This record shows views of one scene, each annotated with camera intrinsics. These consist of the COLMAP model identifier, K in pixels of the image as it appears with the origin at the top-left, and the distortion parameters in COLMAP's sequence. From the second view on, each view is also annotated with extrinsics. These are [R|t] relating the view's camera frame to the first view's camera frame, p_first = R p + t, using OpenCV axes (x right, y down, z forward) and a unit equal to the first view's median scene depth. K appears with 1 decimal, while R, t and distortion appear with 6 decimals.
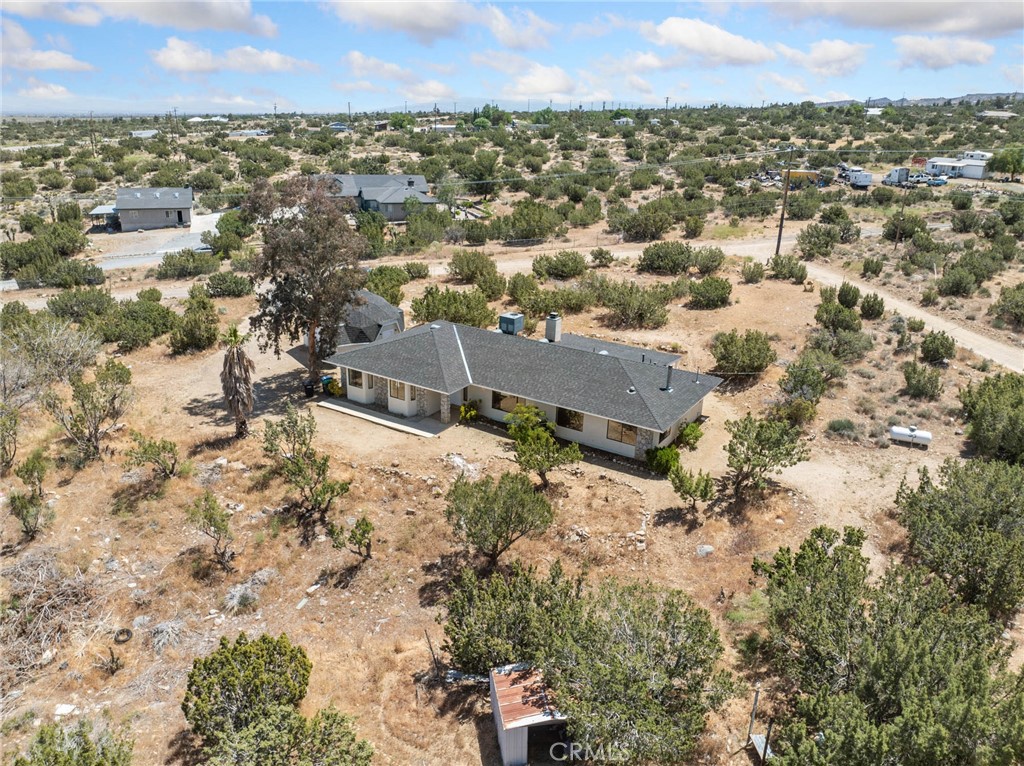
lens RADIAL K [[724.6, 0, 512.0], [0, 724.6, 383.0], [0, 0, 1]] dist [-0.050070, -0.001999]
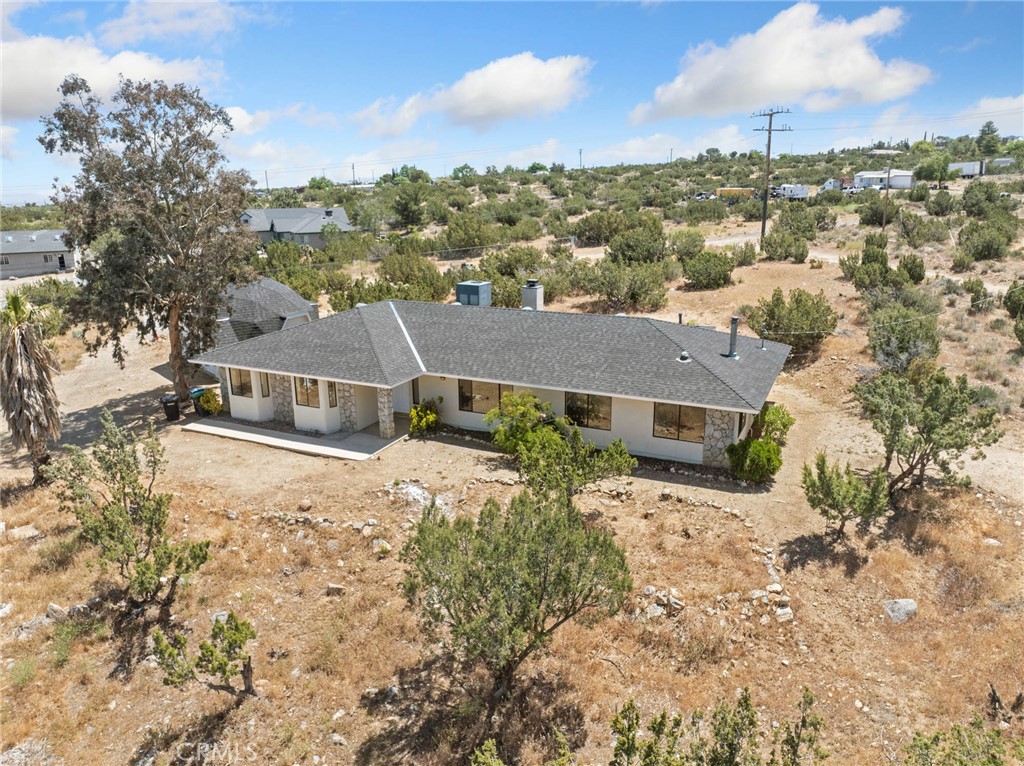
lens RADIAL K [[724.6, 0, 512.0], [0, 724.6, 383.0], [0, 0, 1]] dist [-0.050070, -0.001999]
pose [[0.993166, -0.071083, 0.092563, -0.043979], [0.077753, 0.994472, -0.070562, 0.067540], [-0.087035, 0.077277, 0.993203, 0.408155]]
